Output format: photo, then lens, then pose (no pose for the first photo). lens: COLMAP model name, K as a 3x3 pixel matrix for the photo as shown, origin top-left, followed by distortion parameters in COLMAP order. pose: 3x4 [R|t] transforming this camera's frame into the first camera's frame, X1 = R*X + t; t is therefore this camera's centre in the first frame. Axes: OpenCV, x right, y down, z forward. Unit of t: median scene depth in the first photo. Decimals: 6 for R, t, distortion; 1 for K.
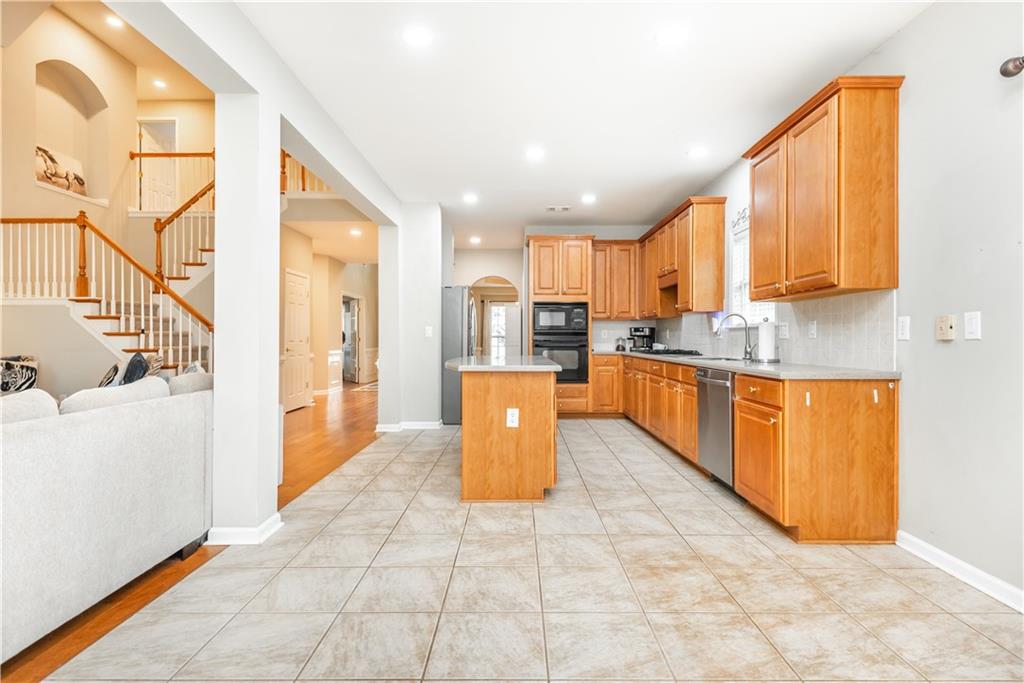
lens RADIAL K [[511.7, 0, 525.3], [0, 511.7, 339.5], [0, 0, 1]] dist [-0.000187, -0.000947]
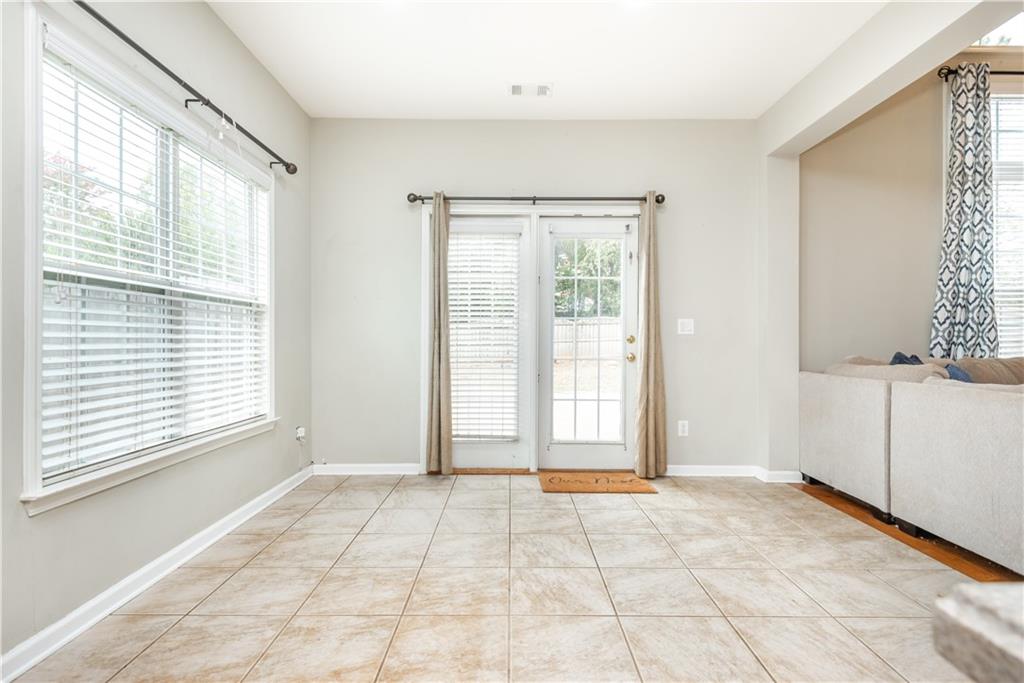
lens RADIAL K [[514.4, 0, 512.0], [0, 514.4, 341.5], [0, 0, 1]] dist [0.033792, -0.027421]
pose [[-0.999862, -0.002487, 0.016443, 0.064287], [-0.002421, 0.999989, 0.004068, 0.007167], [-0.016453, 0.004027, -0.999857, 0.523892]]
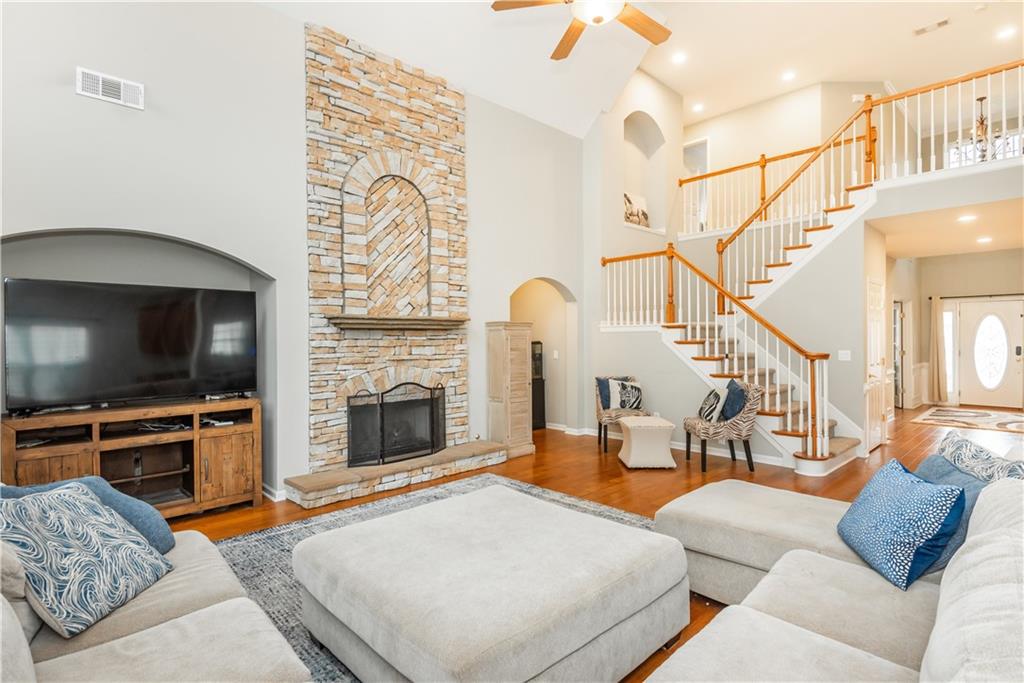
lens RADIAL K [[514.4, 0, 512.0], [0, 514.4, 341.5], [0, 0, 1]] dist [0.033792, -0.027421]
pose [[0.680353, -0.000669, -0.732884, -0.267347], [0.004938, 0.999981, 0.003672, -0.044746], [0.732868, -0.006118, 0.680343, 0.017598]]
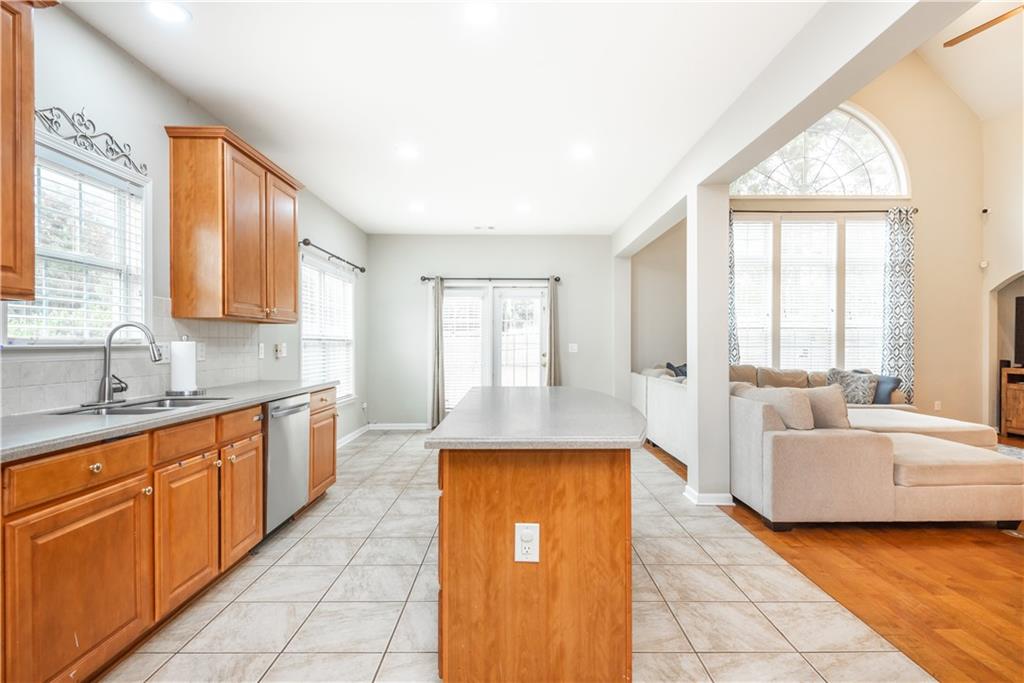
lens RADIAL K [[521.3, 0, 515.4], [0, 521.3, 346.0], [0, 0, 1]] dist [0.004314, -0.000106]
pose [[-0.999935, -0.001107, 0.011320, -0.015429], [-0.001022, 0.999971, 0.007521, -0.019966], [-0.011328, 0.007509, -0.999908, 1.015217]]
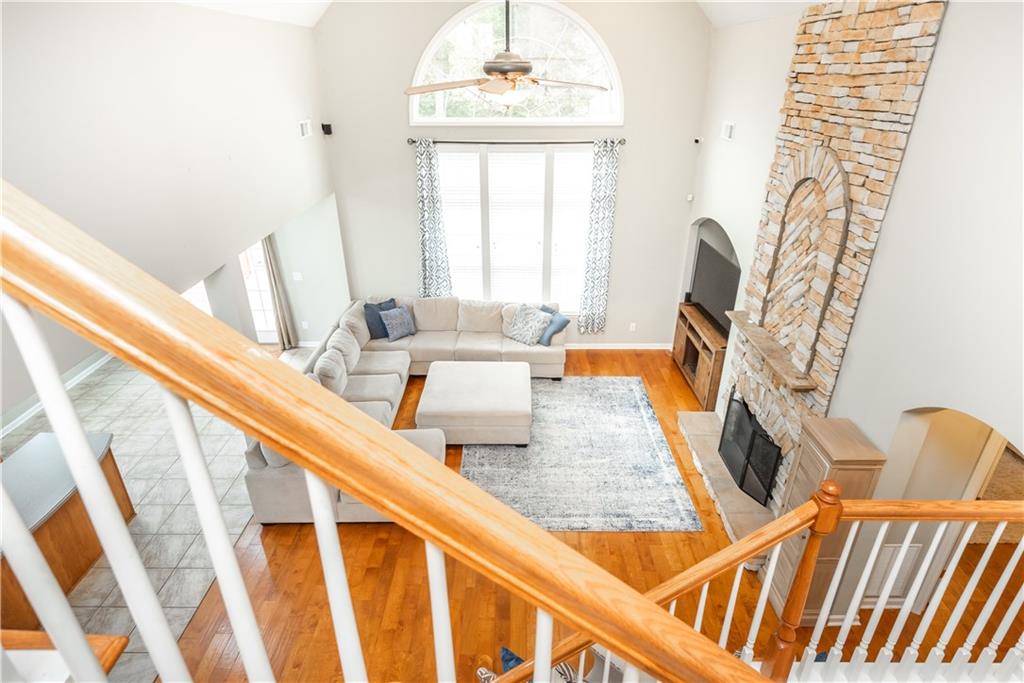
lens RADIAL K [[558.7, 0, 520.6], [0, 558.7, 364.1], [0, 0, 1]] dist [0.020903, -0.021072]
pose [[-0.999967, -0.003755, 0.007152, -0.619969], [-0.000003, 0.885563, 0.464519, -0.407558], [-0.008078, 0.464504, -0.885534, 1.109274]]
